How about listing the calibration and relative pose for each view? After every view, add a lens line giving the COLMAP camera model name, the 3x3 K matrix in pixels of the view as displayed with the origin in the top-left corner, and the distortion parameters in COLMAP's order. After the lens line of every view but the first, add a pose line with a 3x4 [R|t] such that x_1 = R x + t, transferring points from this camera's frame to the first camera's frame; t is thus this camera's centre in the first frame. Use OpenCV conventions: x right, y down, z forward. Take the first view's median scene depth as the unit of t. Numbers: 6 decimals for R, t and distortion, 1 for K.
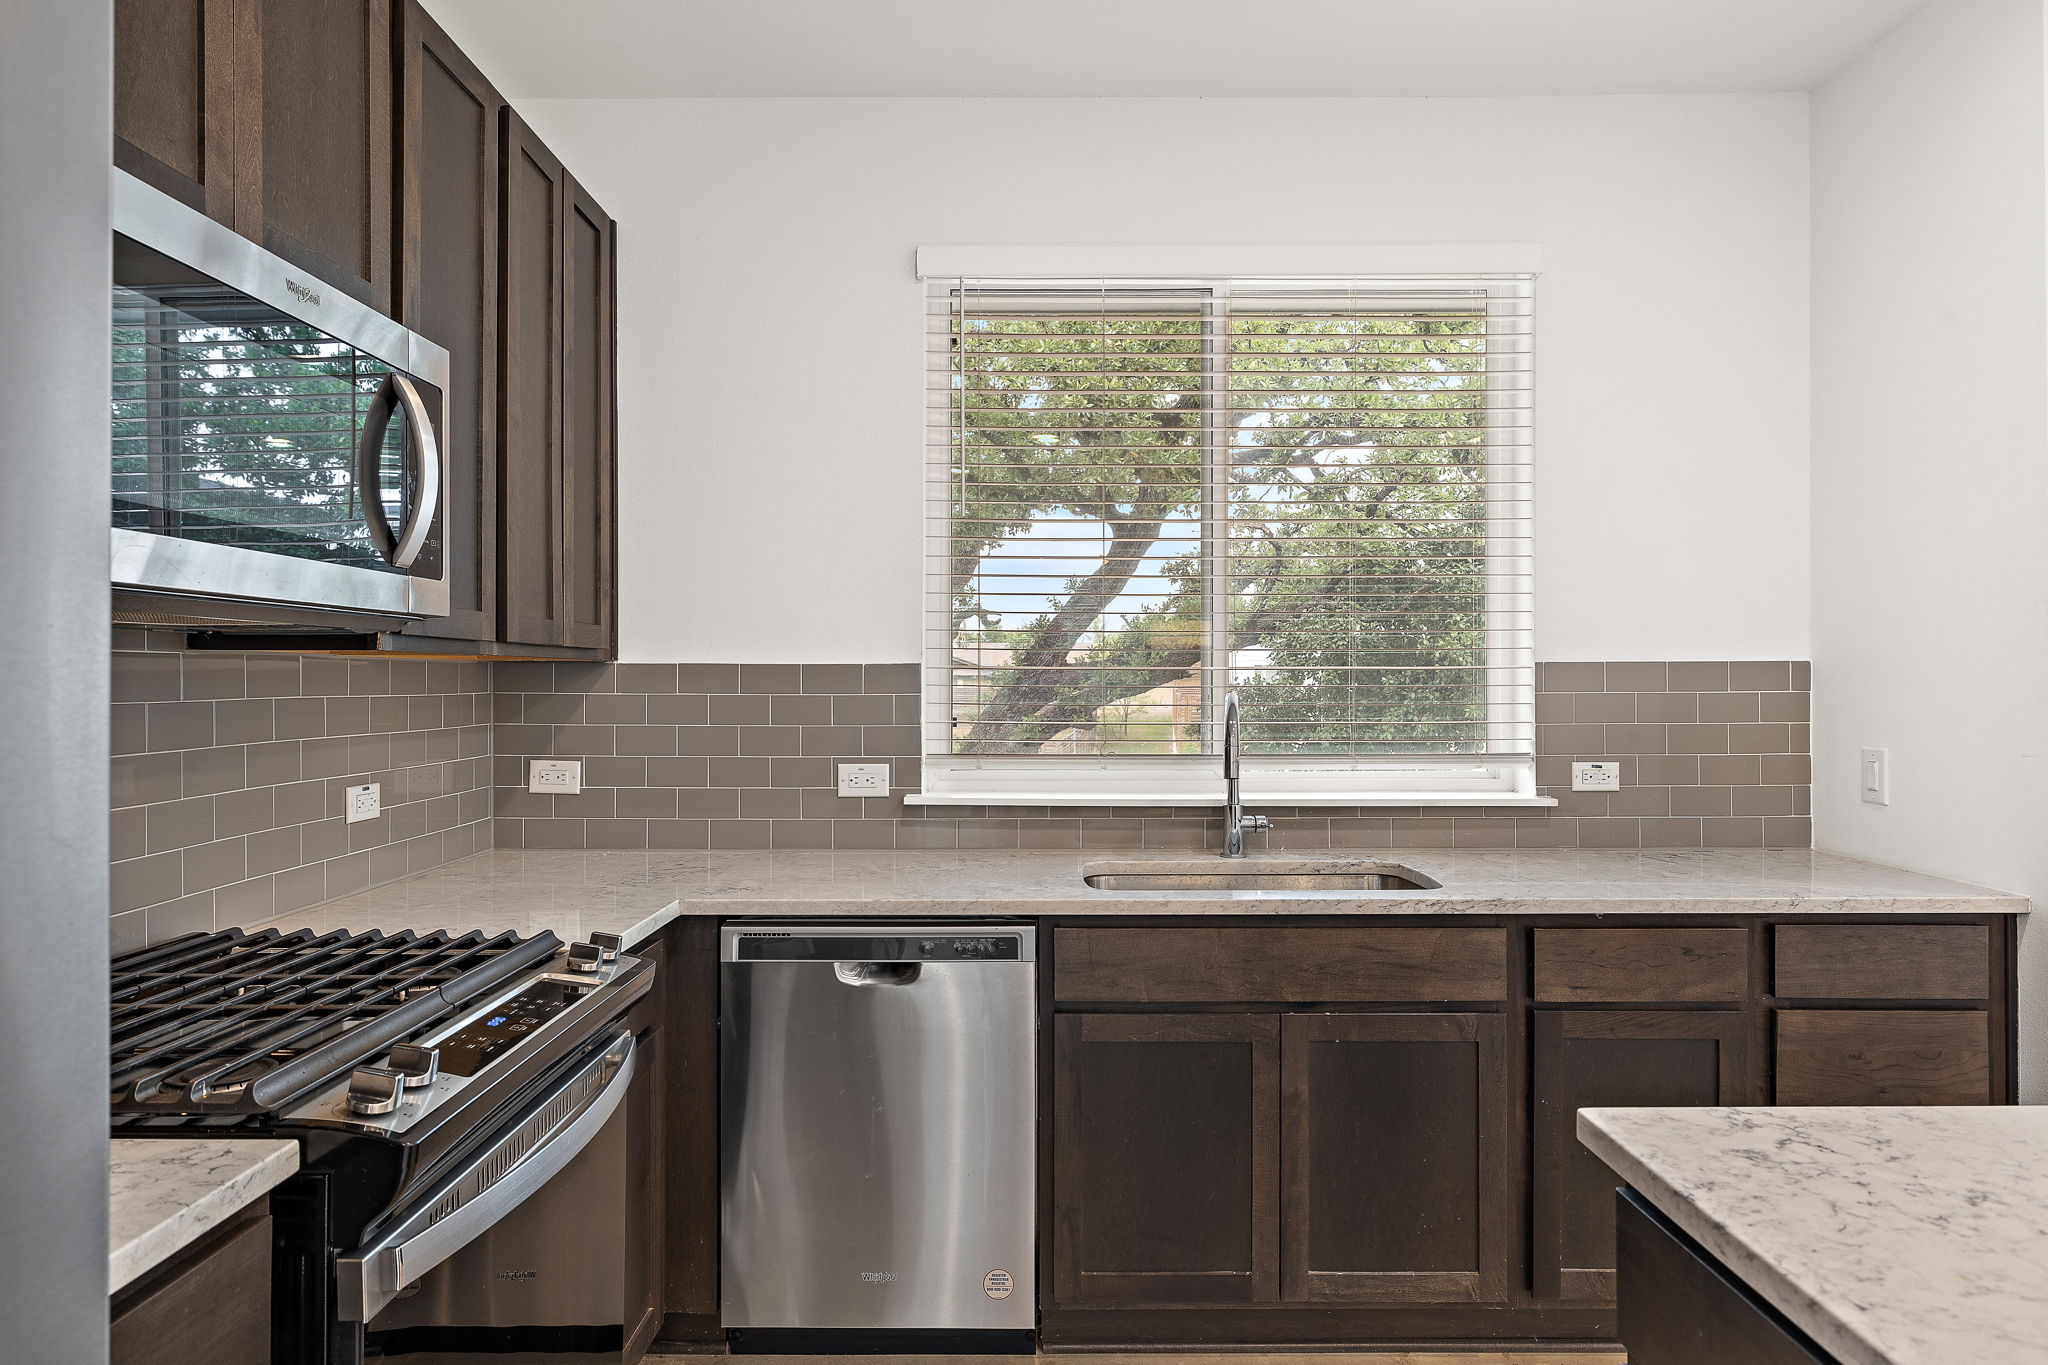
lens RADIAL K [[1211.1, 0, 1007.9], [0, 1211.1, 676.5], [0, 0, 1]] dist [0.006135, -0.002993]
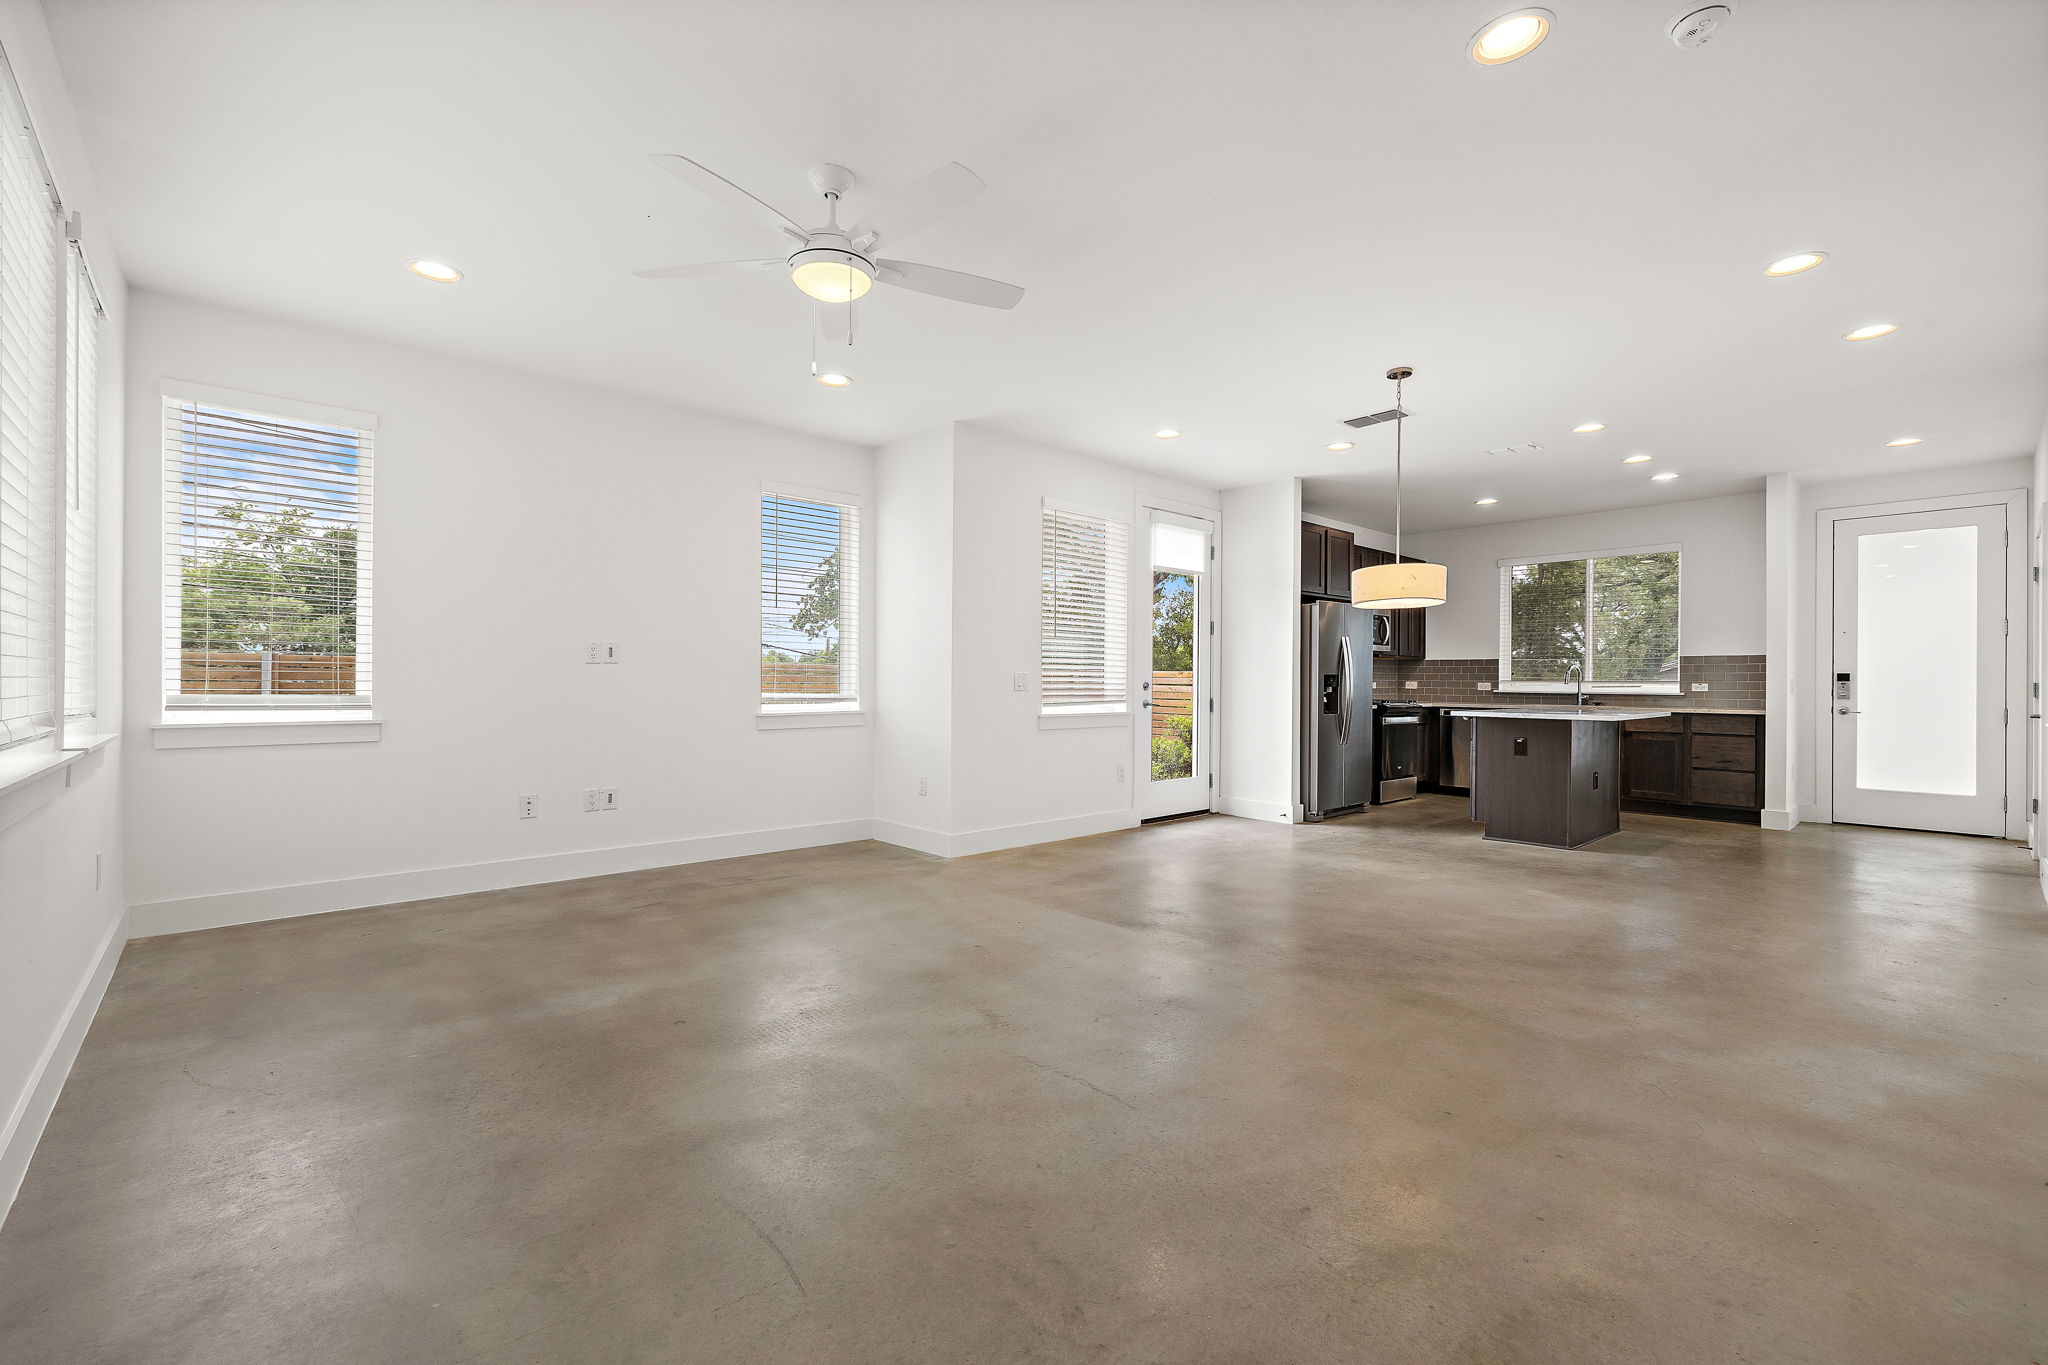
lens RADIAL K [[861.1, 0, 1034.4], [0, 861.1, 679.0], [0, 0, 1]] dist [0.001434, -0.000350]
pose [[0.693130, 0.004336, -0.720800, 0.966714], [-0.005475, 0.999985, 0.000750, 0.066833], [0.720792, 0.003427, 0.693143, -2.235916]]
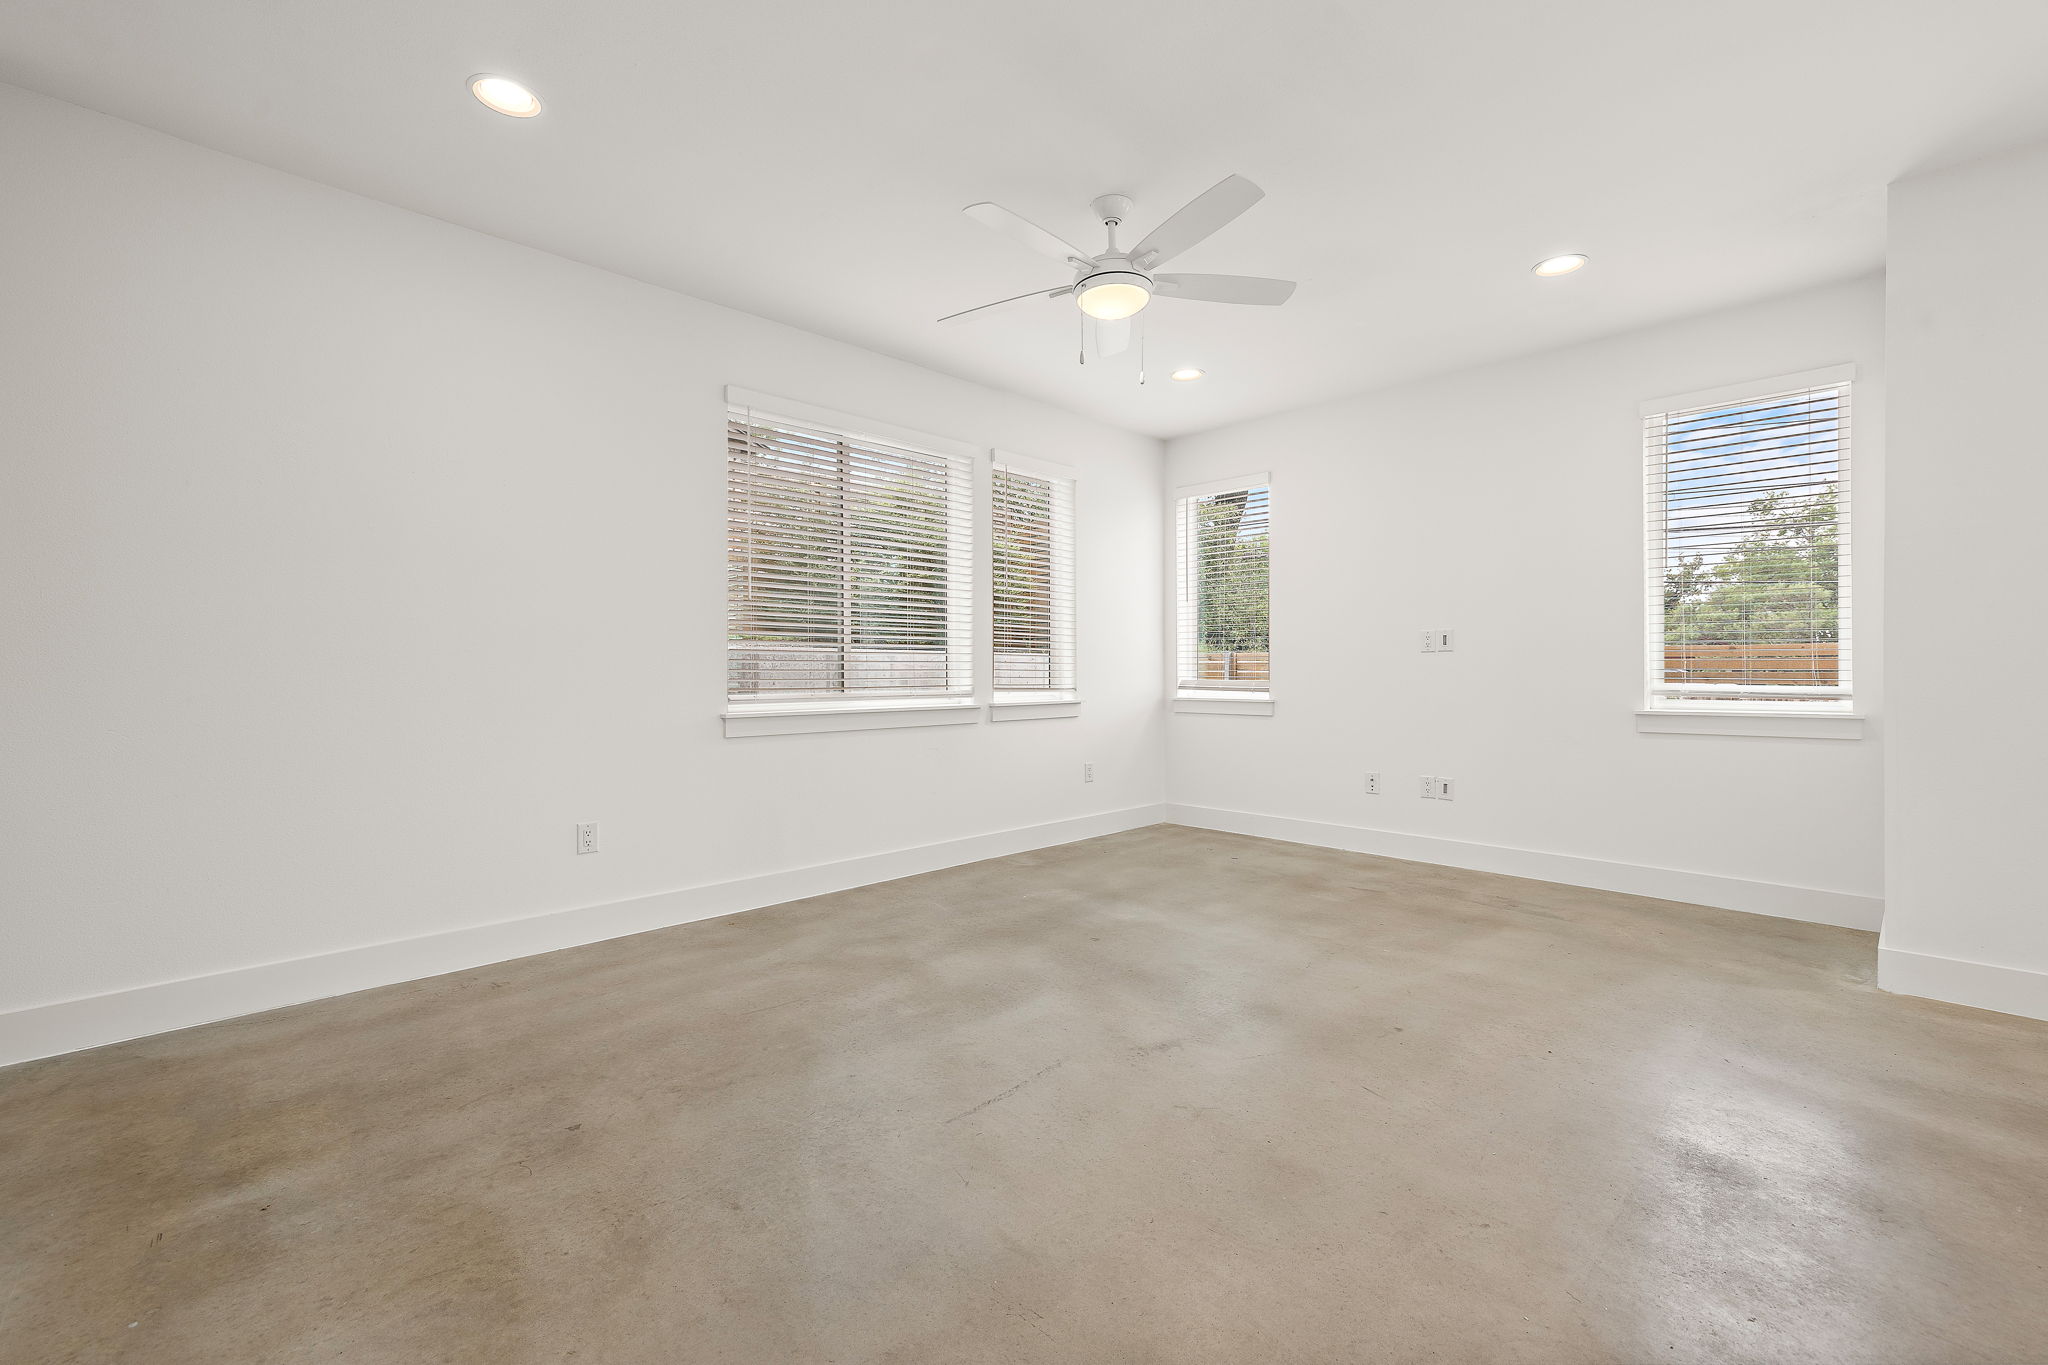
lens RADIAL K [[861.1, 0, 1005.4], [0, 861.1, 679.9], [0, 0, 1]] dist [0.001434, -0.000350]
pose [[-0.704848, 0.013891, -0.709223, 0.948845], [0.008055, 0.999901, 0.011579, 0.071145], [0.709313, 0.002448, -0.704889, -1.128749]]
